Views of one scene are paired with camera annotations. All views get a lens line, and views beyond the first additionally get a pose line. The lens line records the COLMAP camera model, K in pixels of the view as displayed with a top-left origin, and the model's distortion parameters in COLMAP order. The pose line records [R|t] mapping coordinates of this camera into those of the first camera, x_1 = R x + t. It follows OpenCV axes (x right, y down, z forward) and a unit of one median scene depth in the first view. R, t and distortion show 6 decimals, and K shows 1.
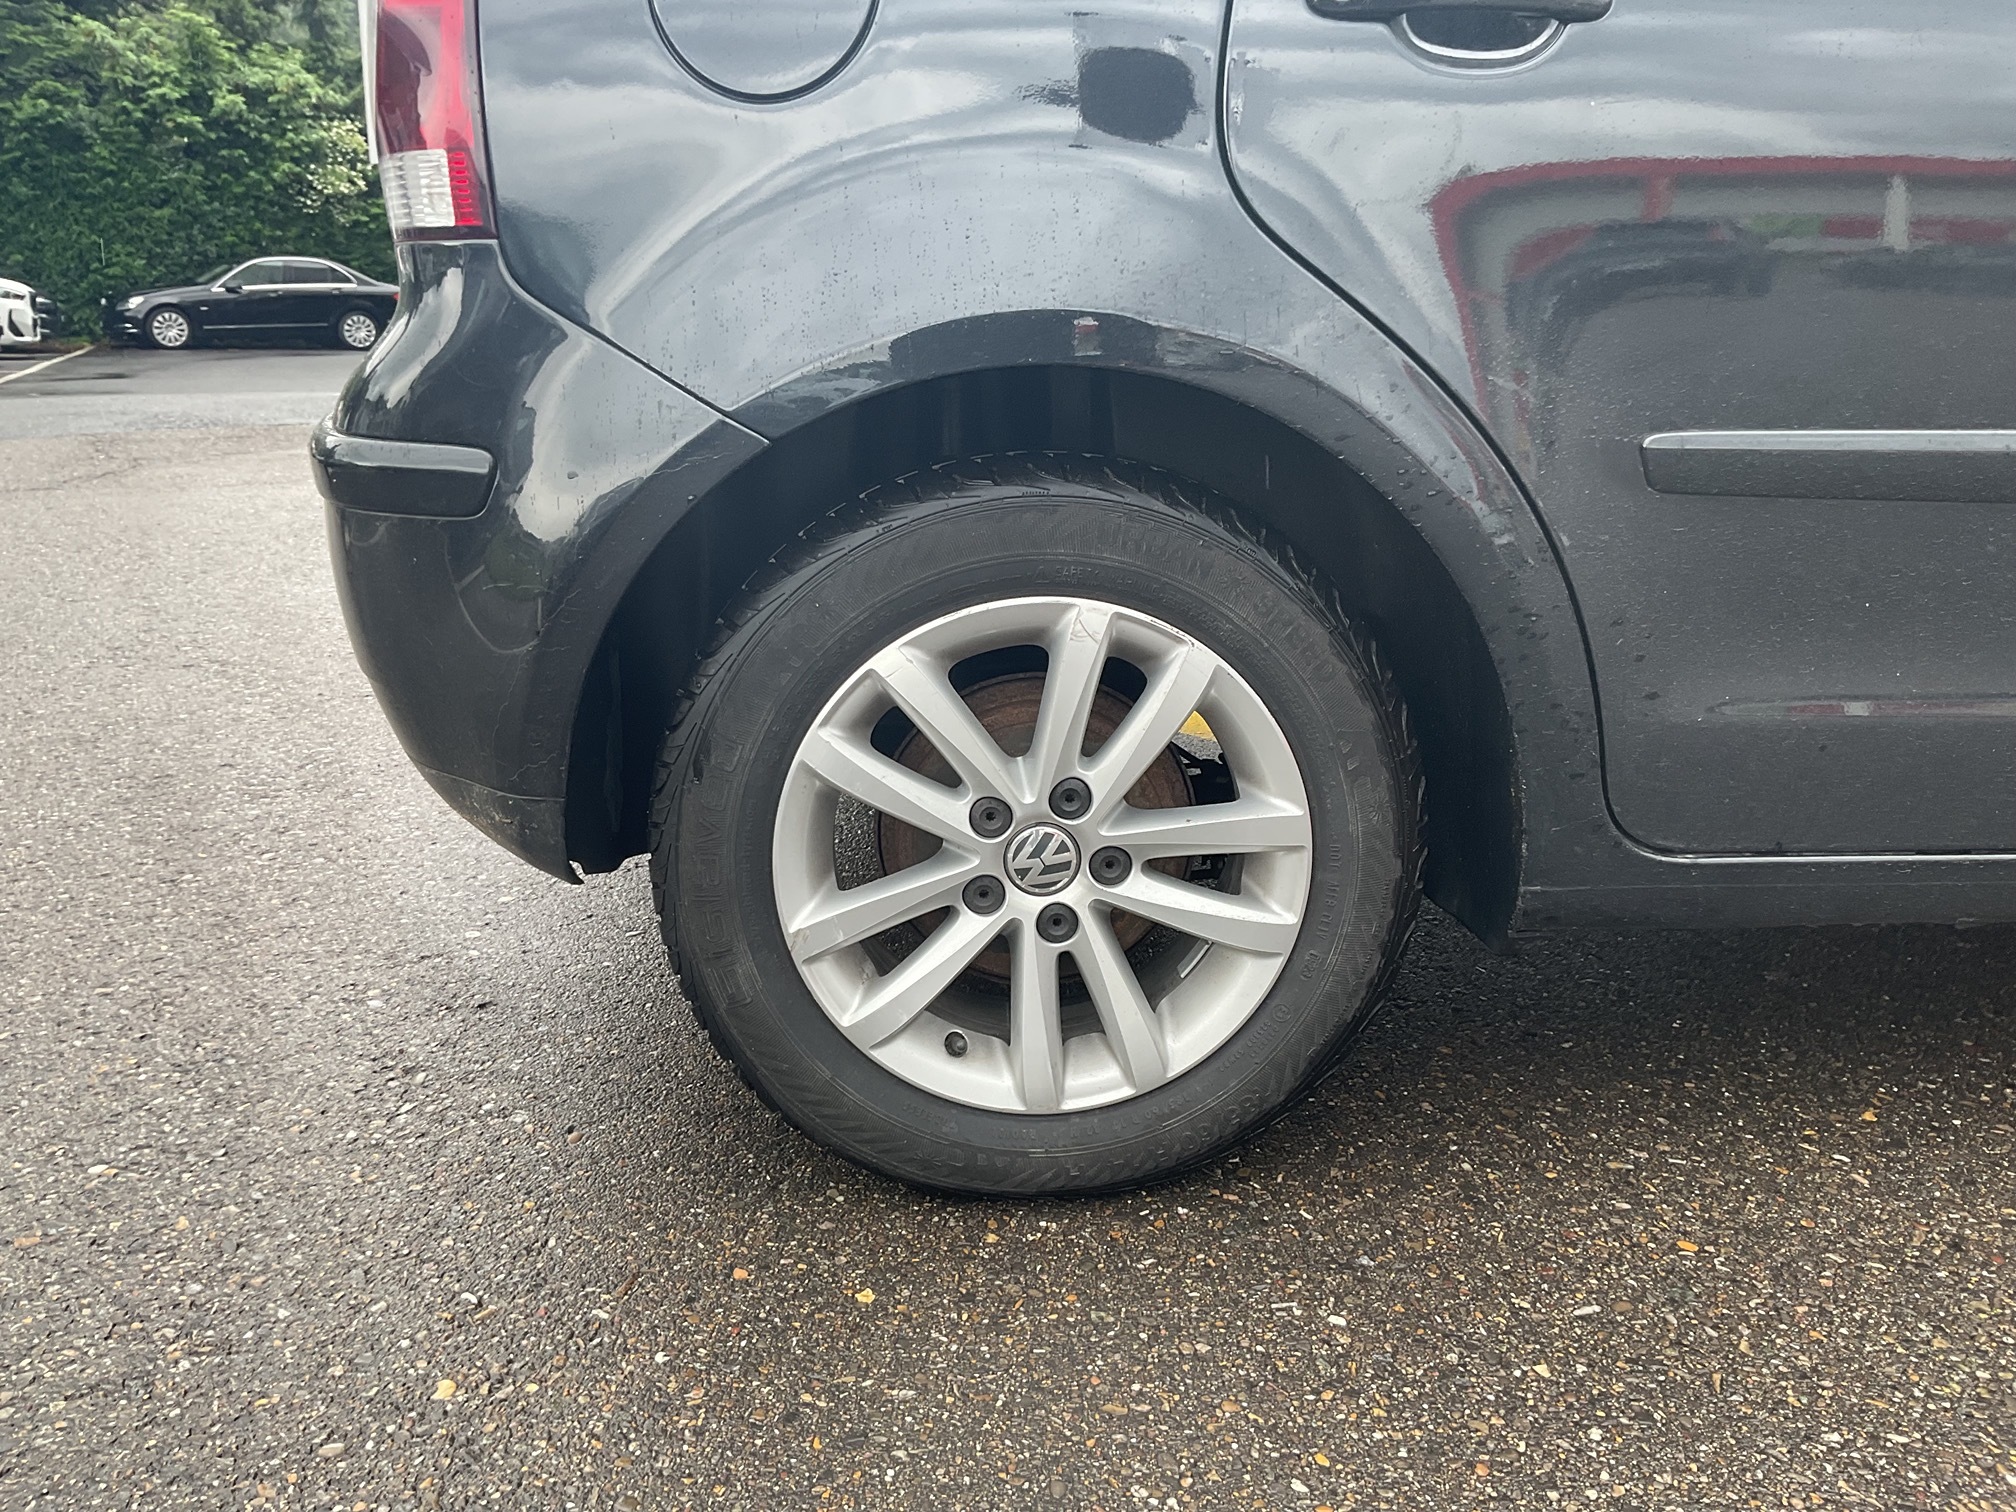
lens RADIAL K [[1679.6, 0, 1011.7], [0, 1679.6, 744.5], [0, 0, 1]] dist [0.052531, -0.079809]
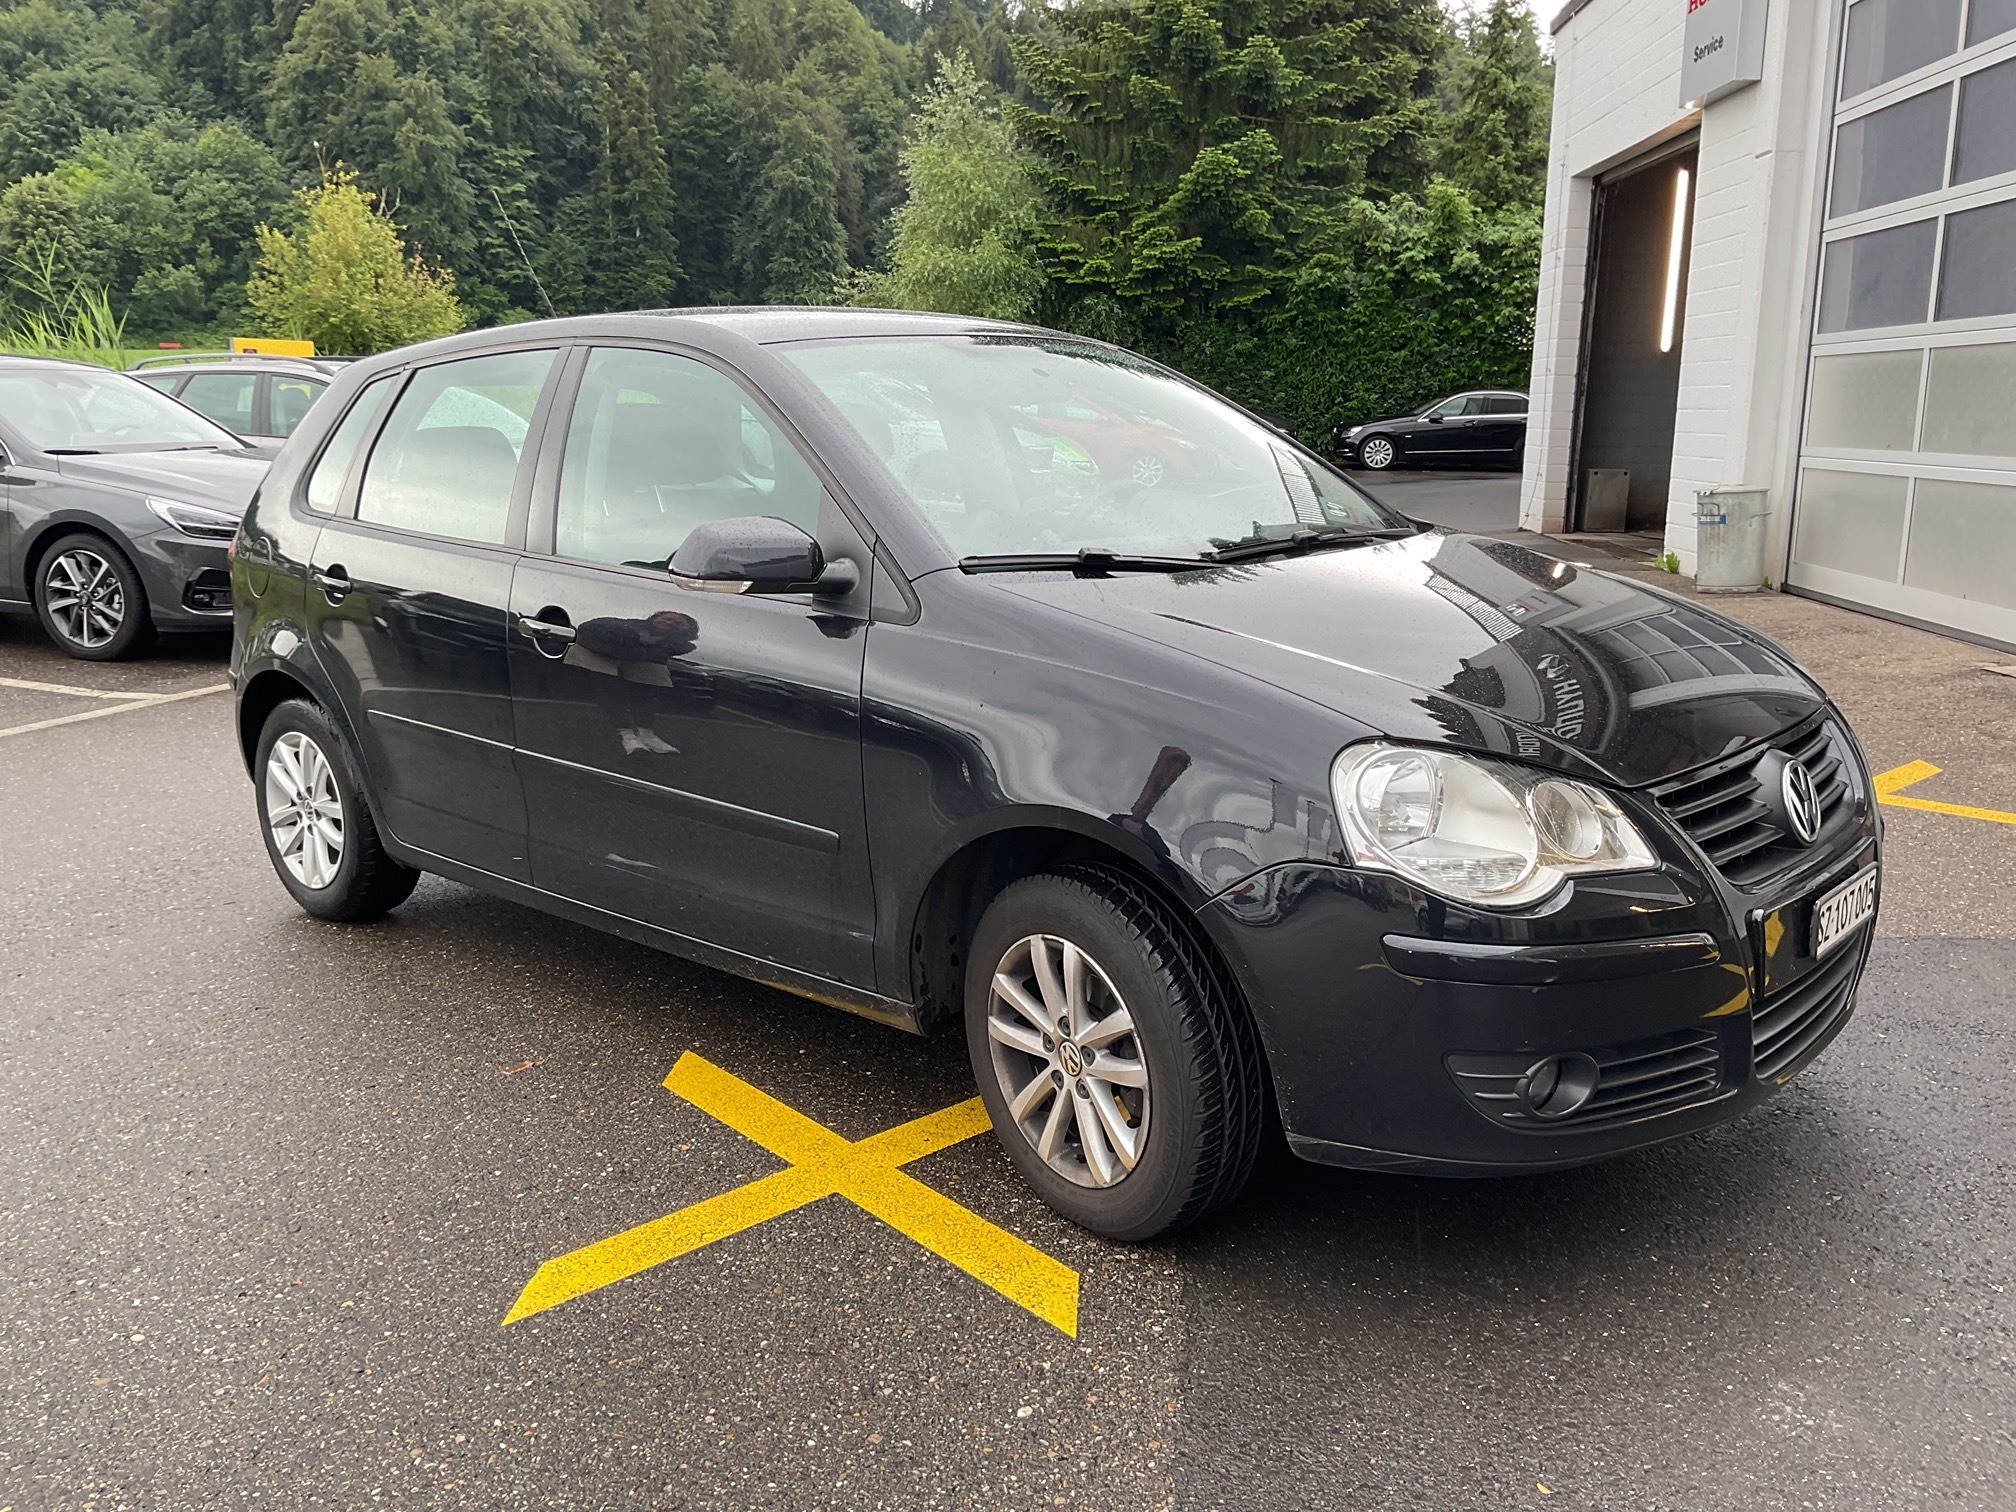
lens RADIAL K [[1679.6, 0, 994.4], [0, 1679.6, 754.1], [0, 0, 1]] dist [0.052531, -0.079809]
pose [[0.712402, 0.142599, -0.687131, 0.161274], [-0.174447, 0.984388, 0.023425, -0.017664], [0.679744, 0.103180, 0.726156, -0.025650]]
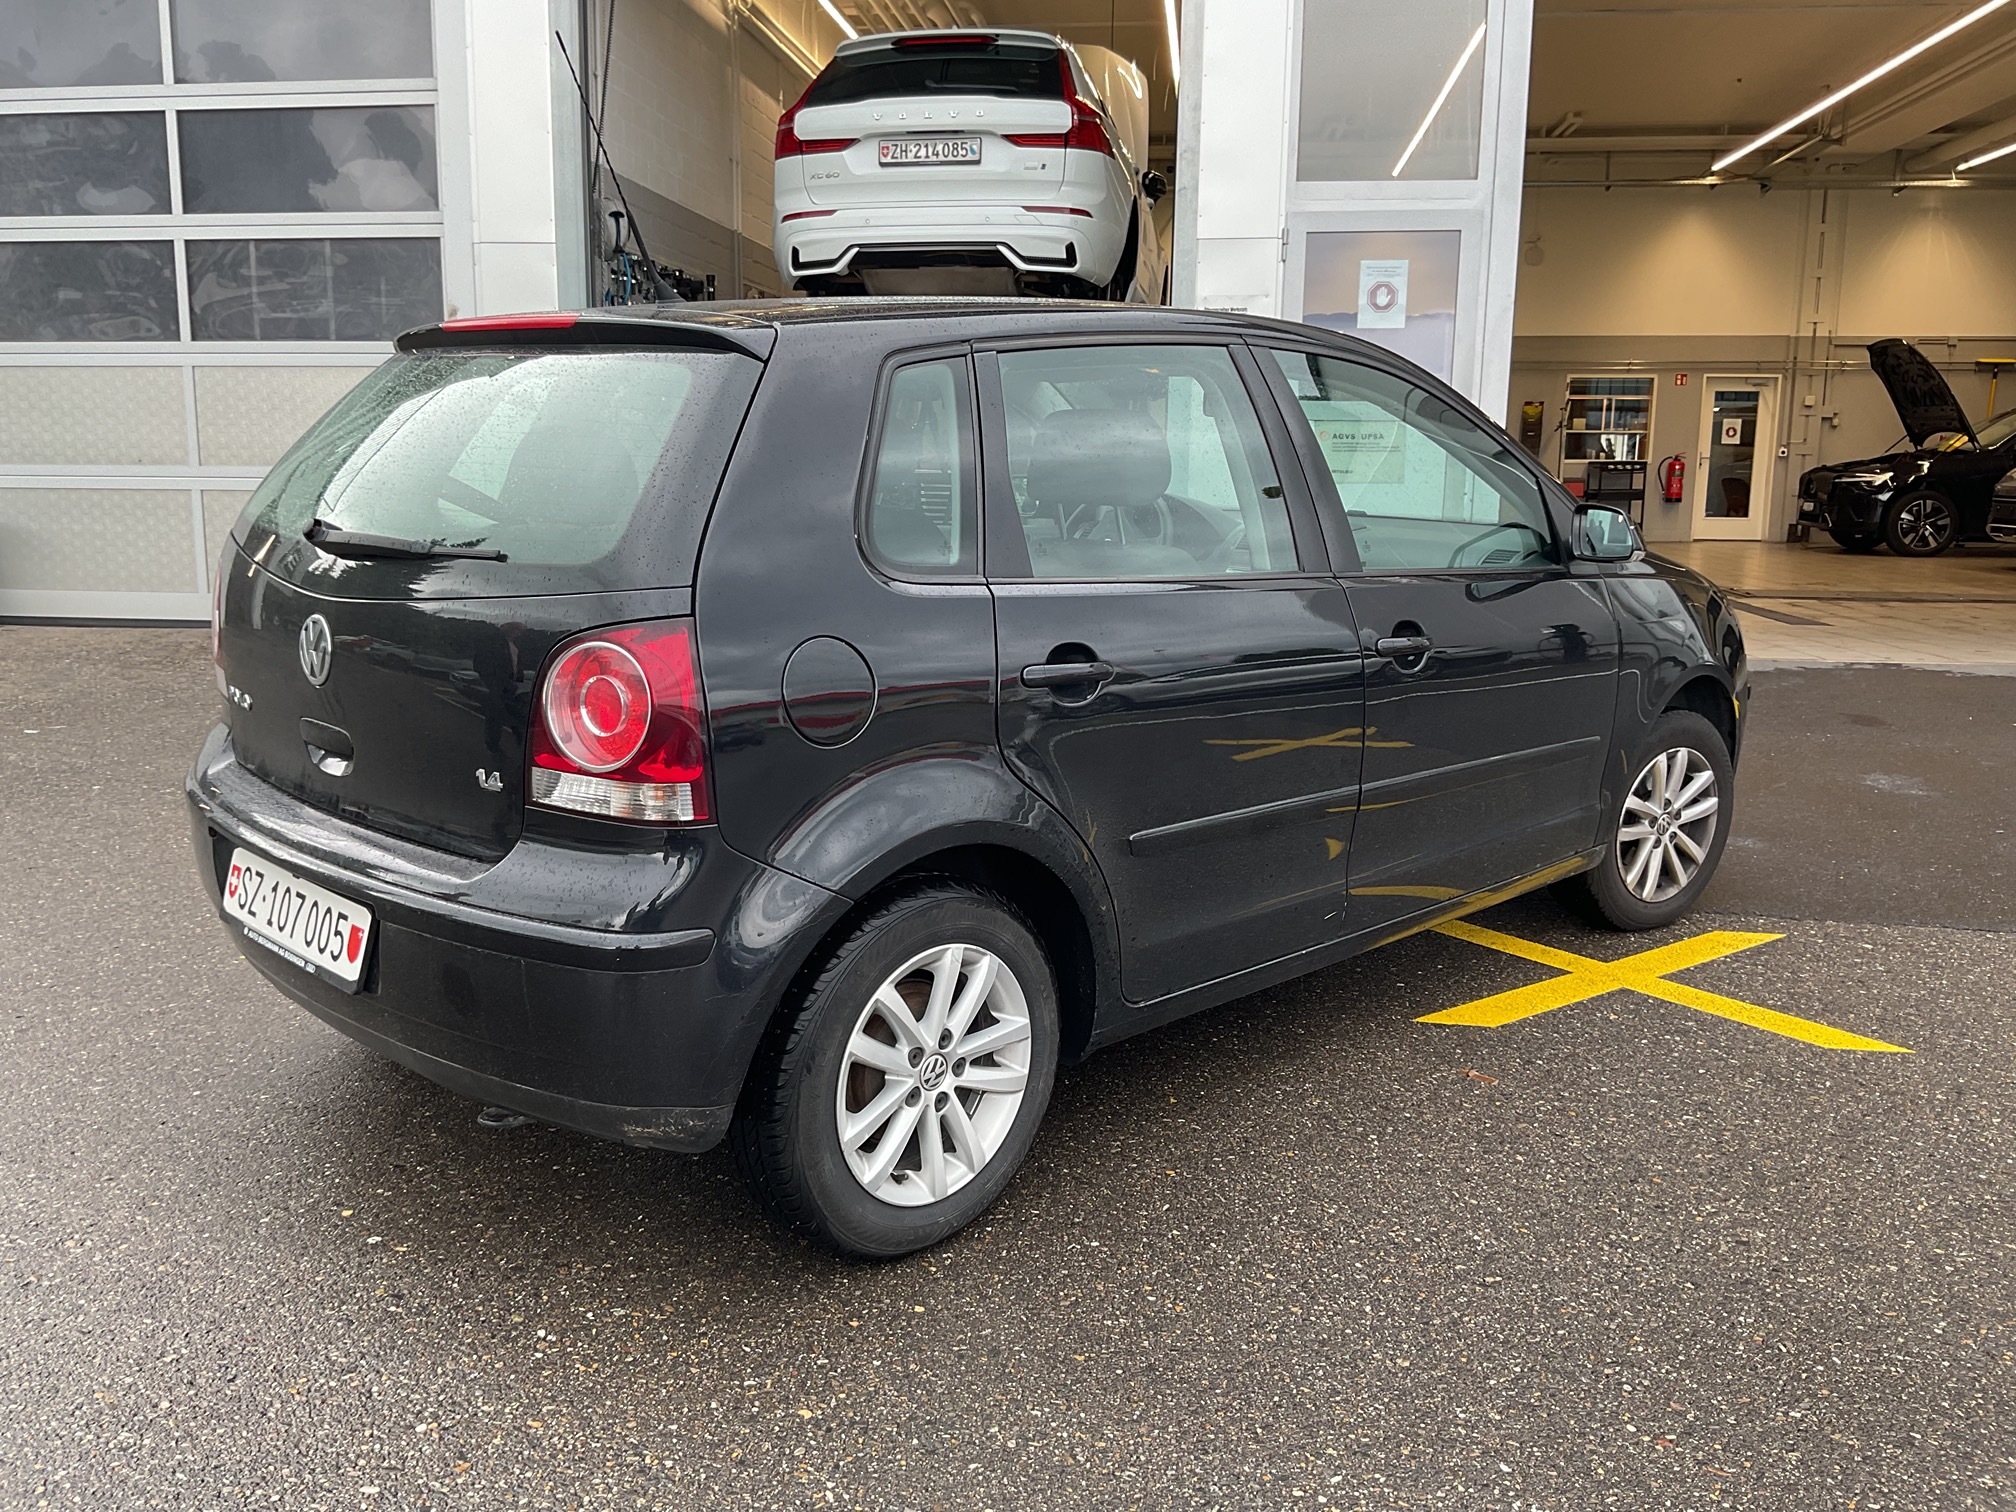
lens RADIAL K [[1679.6, 0, 1003.5], [0, 1679.6, 775.3], [0, 0, 1]] dist [0.052531, -0.079809]
pose [[0.743313, -0.120251, 0.658047, -0.058866], [0.154559, 0.987966, 0.005953, -0.013825], [-0.650843, 0.097282, 0.752954, -0.030104]]
